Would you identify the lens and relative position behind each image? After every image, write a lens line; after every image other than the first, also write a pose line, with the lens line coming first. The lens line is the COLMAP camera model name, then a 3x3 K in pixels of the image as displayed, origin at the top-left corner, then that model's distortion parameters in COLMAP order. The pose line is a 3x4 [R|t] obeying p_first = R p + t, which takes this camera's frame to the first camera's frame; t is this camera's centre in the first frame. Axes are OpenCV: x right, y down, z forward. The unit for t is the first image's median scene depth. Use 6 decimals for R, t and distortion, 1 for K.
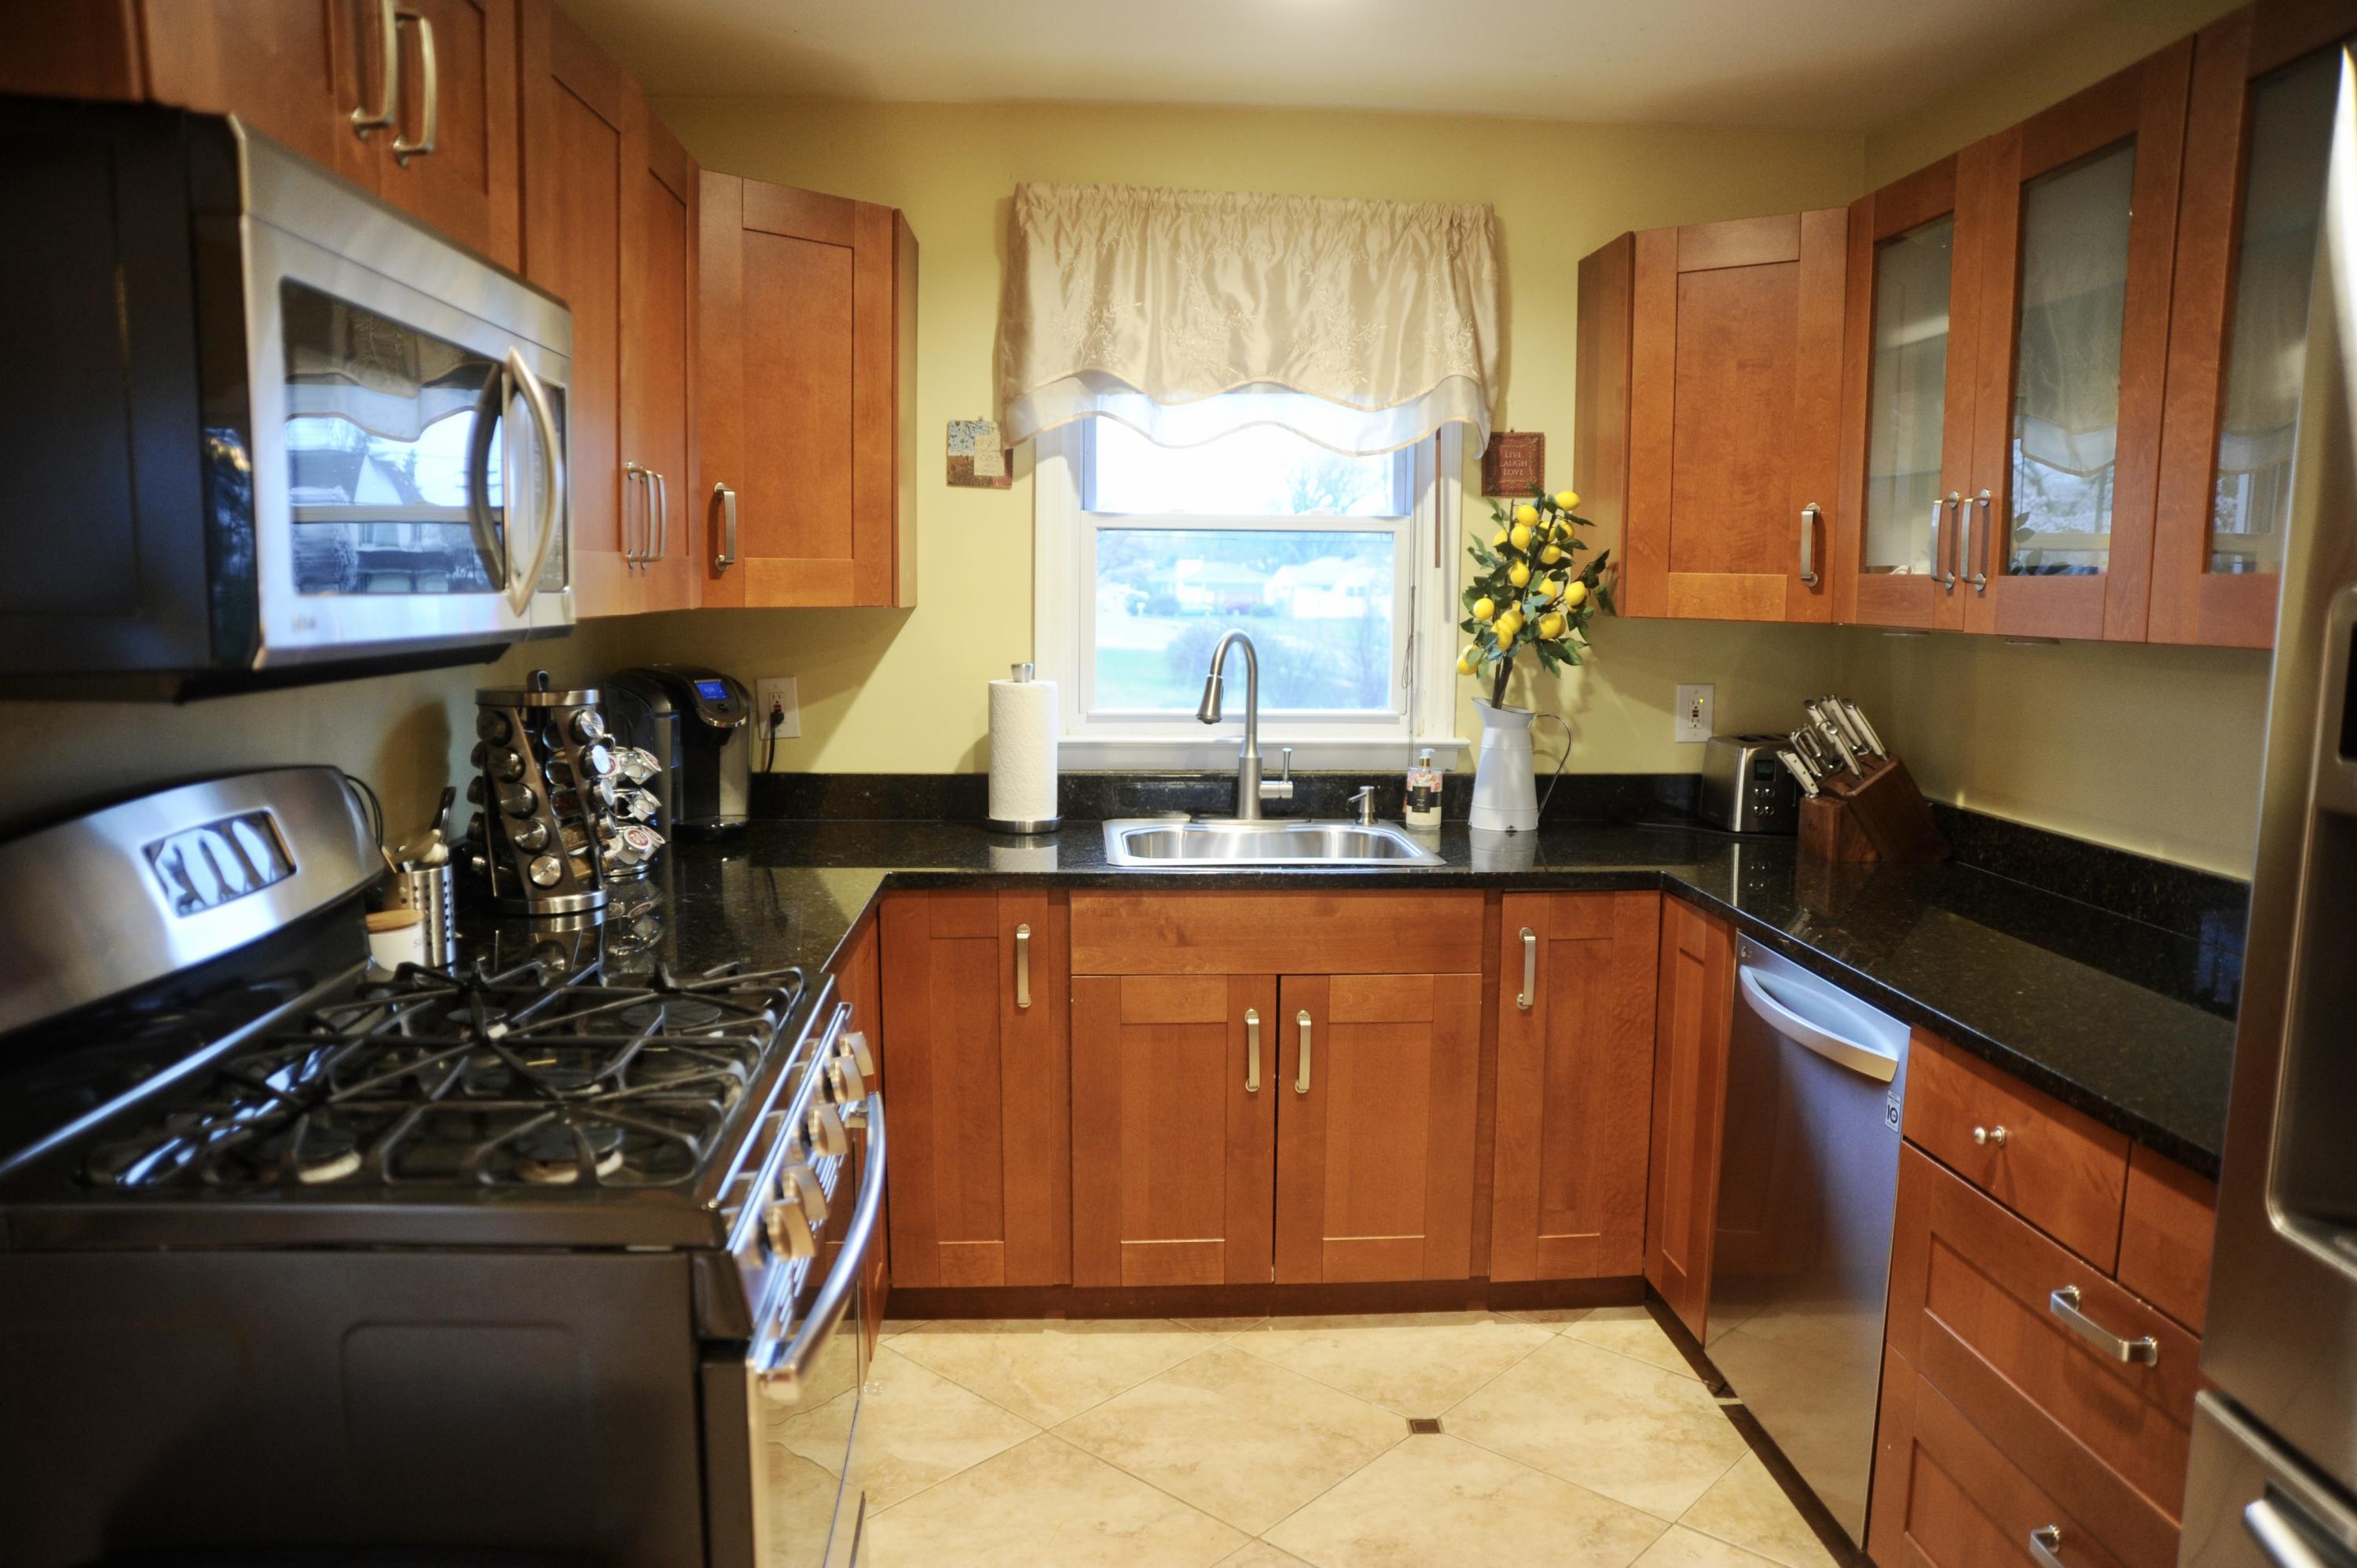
lens RADIAL K [[1622.7, 0, 1171.0], [0, 1622.7, 794.3], [0, 0, 1]] dist [-0.165196, 0.140049]
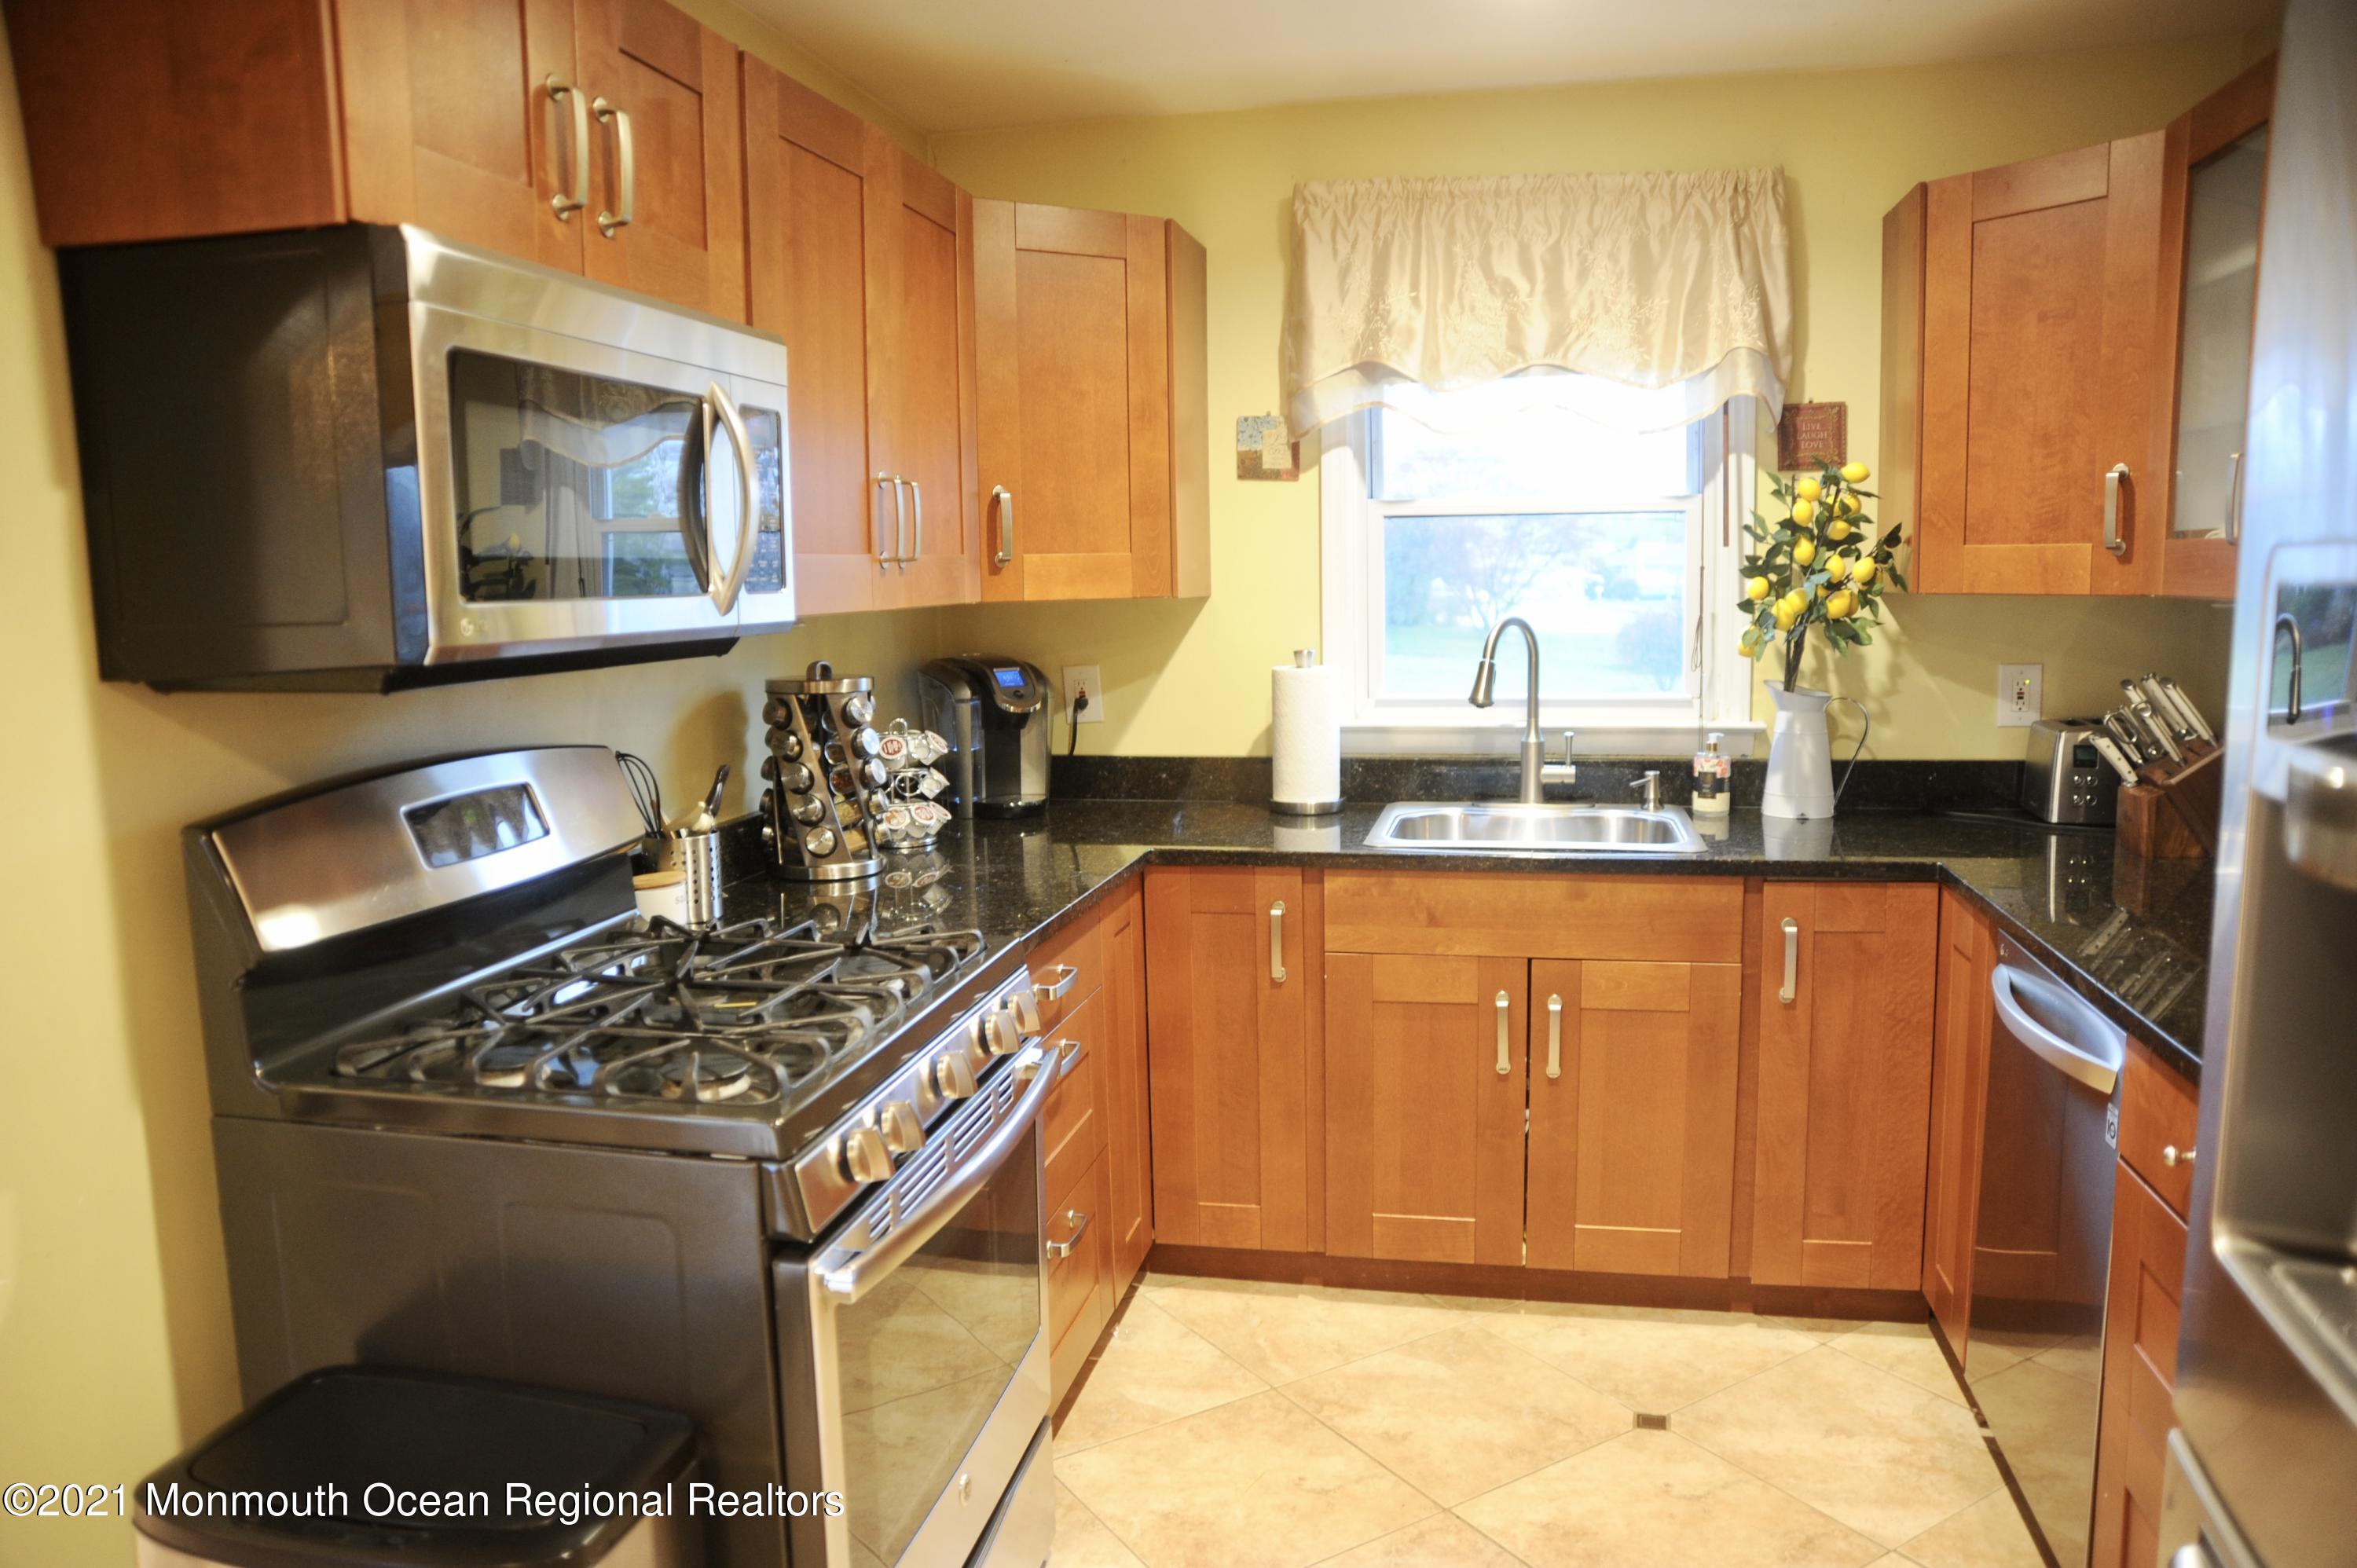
lens RADIAL K [[1622.7, 0, 1171.0], [0, 1622.7, 794.3], [0, 0, 1]] dist [-0.165196, 0.140049]
pose [[0.960550, 0.009403, -0.277950, 0.124379], [-0.007151, 0.999933, 0.009115, 0.002530], [0.278017, -0.006768, 0.960552, -0.015633]]
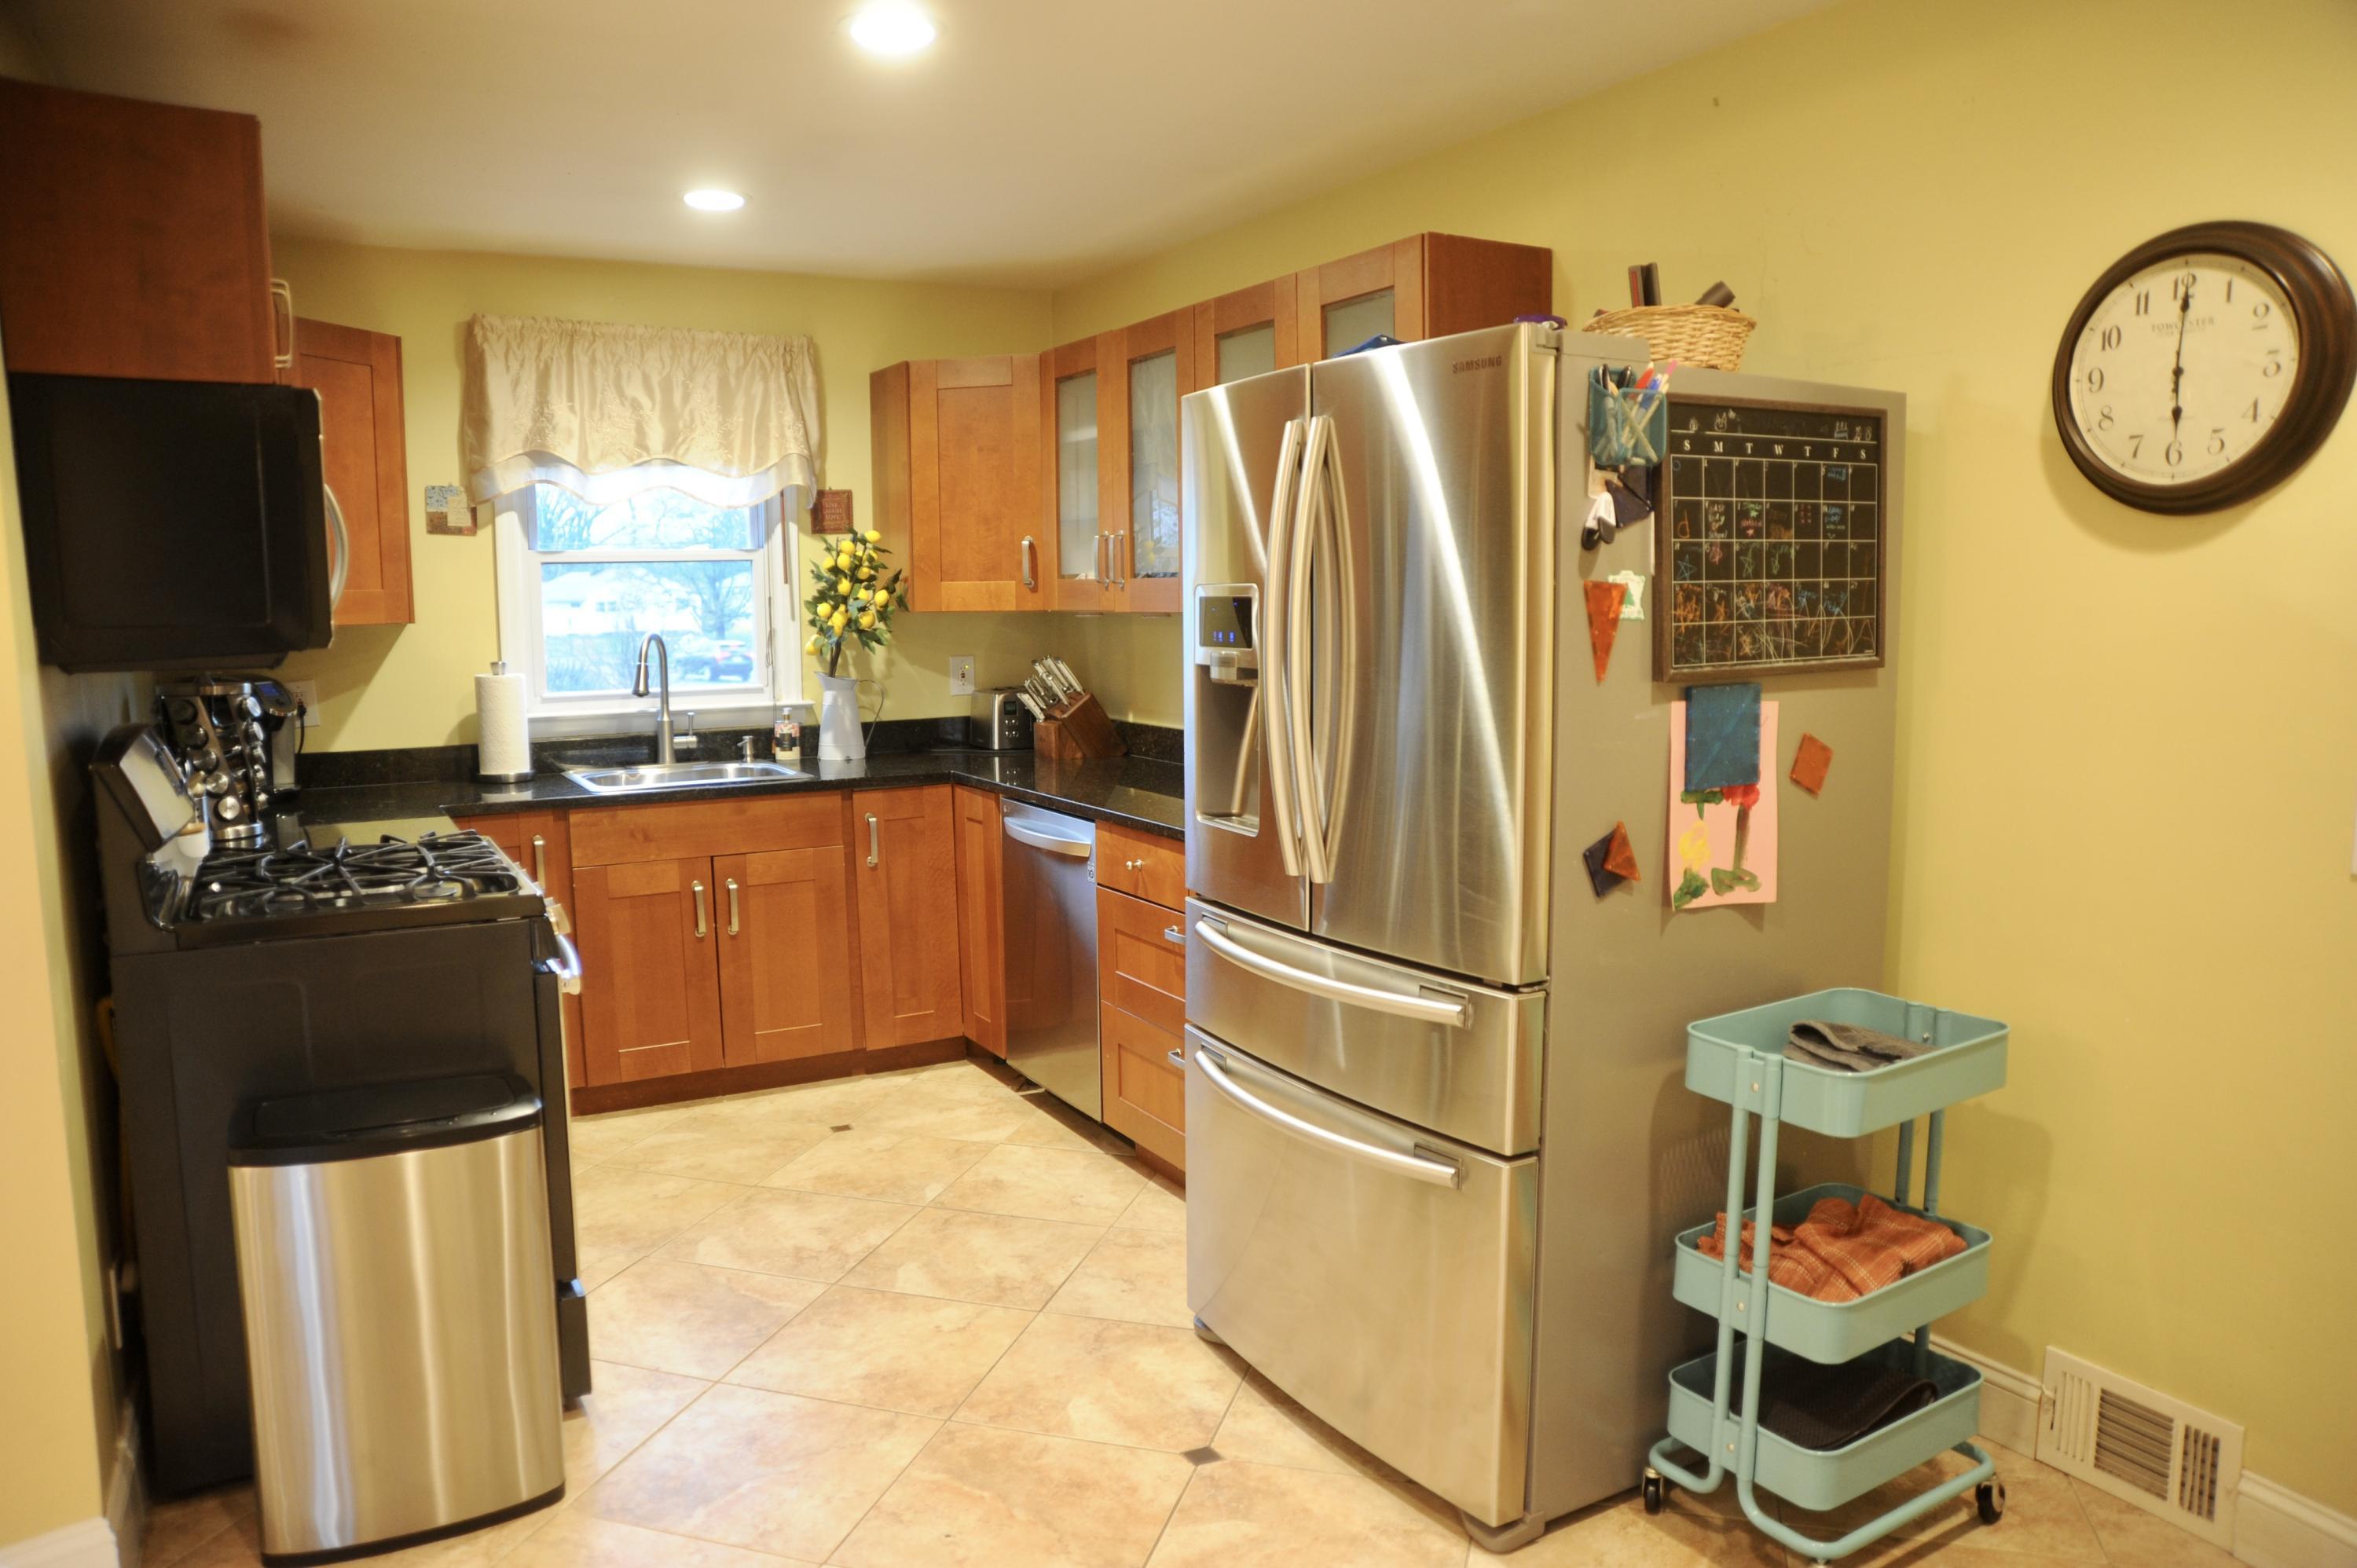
lens RADIAL K [[1622.7, 0, 1171.0], [0, 1622.7, 794.3], [0, 0, 1]] dist [-0.165196, 0.140049]
pose [[0.898226, -0.073522, 0.433341, -0.185465], [0.075948, 0.997043, 0.011738, 0.066158], [-0.432922, 0.022368, 0.901154, -0.513792]]
